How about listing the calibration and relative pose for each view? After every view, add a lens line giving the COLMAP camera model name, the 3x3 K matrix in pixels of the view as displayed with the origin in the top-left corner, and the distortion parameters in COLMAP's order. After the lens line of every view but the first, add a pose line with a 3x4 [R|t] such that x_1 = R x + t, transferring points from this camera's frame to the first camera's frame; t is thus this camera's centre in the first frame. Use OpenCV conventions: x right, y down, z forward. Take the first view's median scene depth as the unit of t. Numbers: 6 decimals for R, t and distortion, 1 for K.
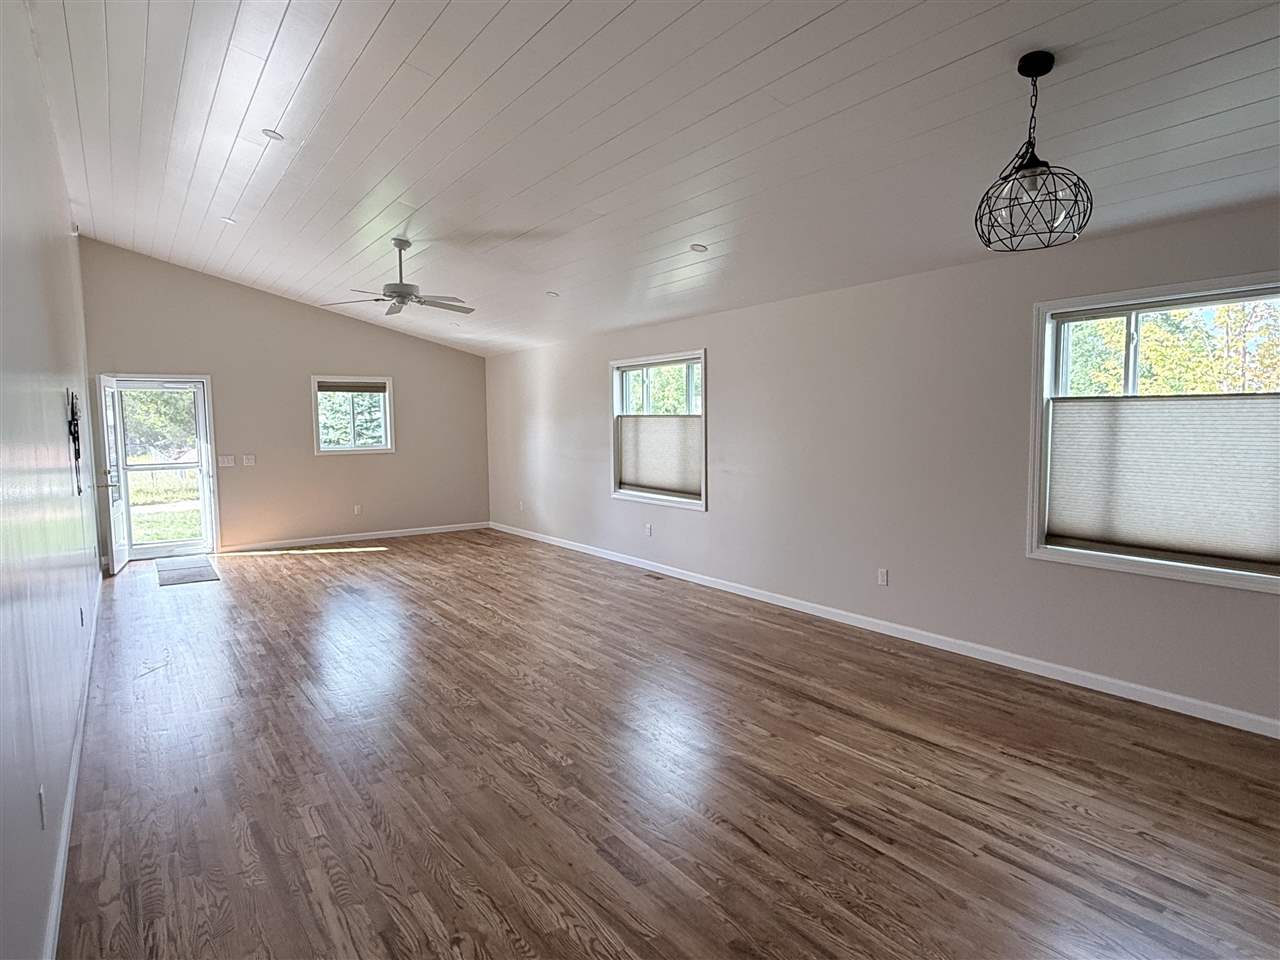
lens RADIAL K [[769.0, 0, 636.9], [0, 769.0, 481.3], [0, 0, 1]] dist [0.000110, 0.001114]
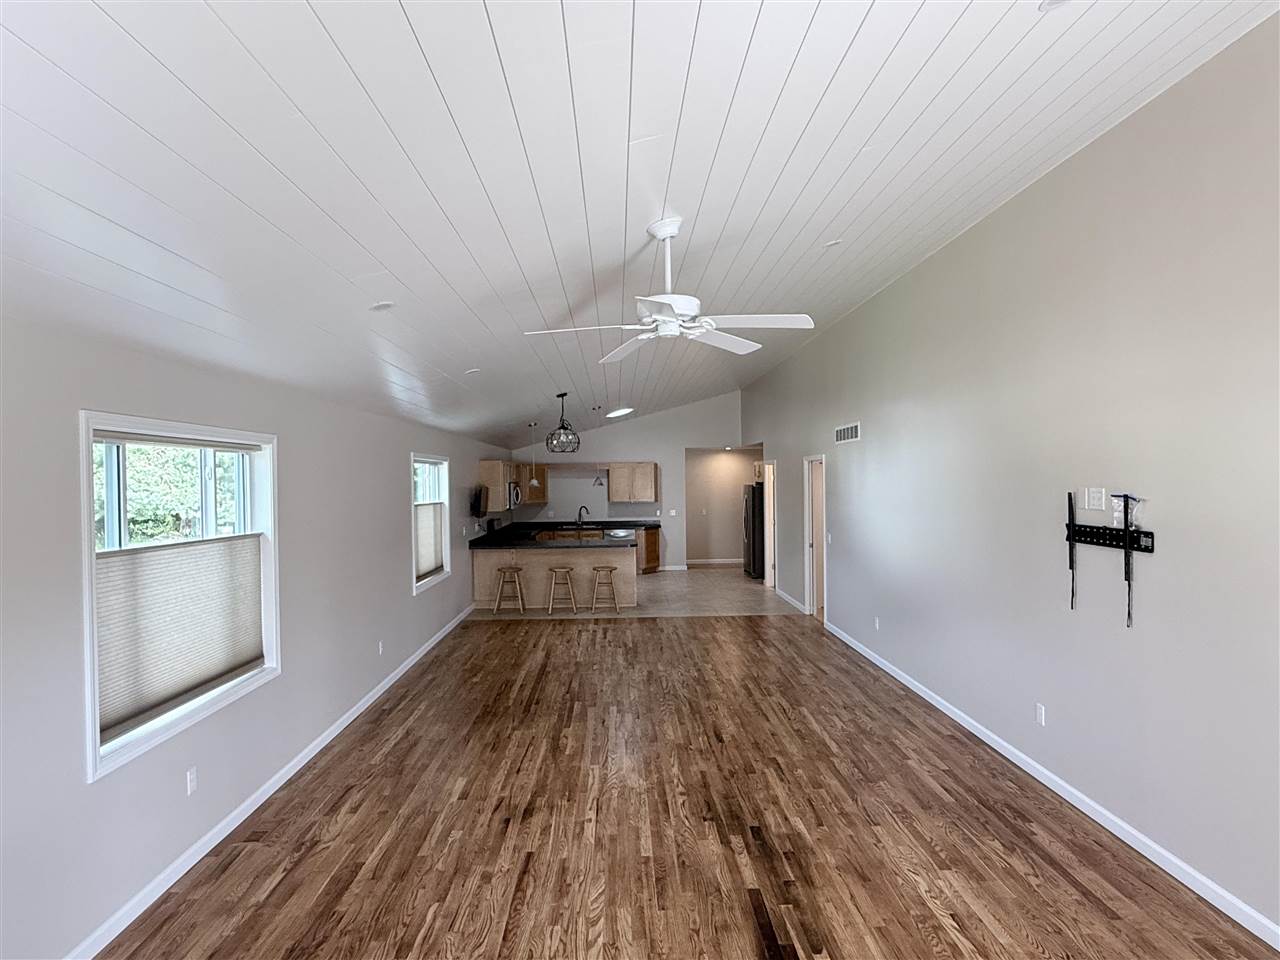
lens RADIAL K [[769.0, 0, 638.0], [0, 769.0, 484.8], [0, 0, 1]] dist [0.000110, 0.001114]
pose [[-0.851624, 0.020714, 0.523744, -0.669921], [0.067806, 0.995177, 0.070894, -0.191376], [-0.519749, 0.095888, -0.848921, 1.743514]]
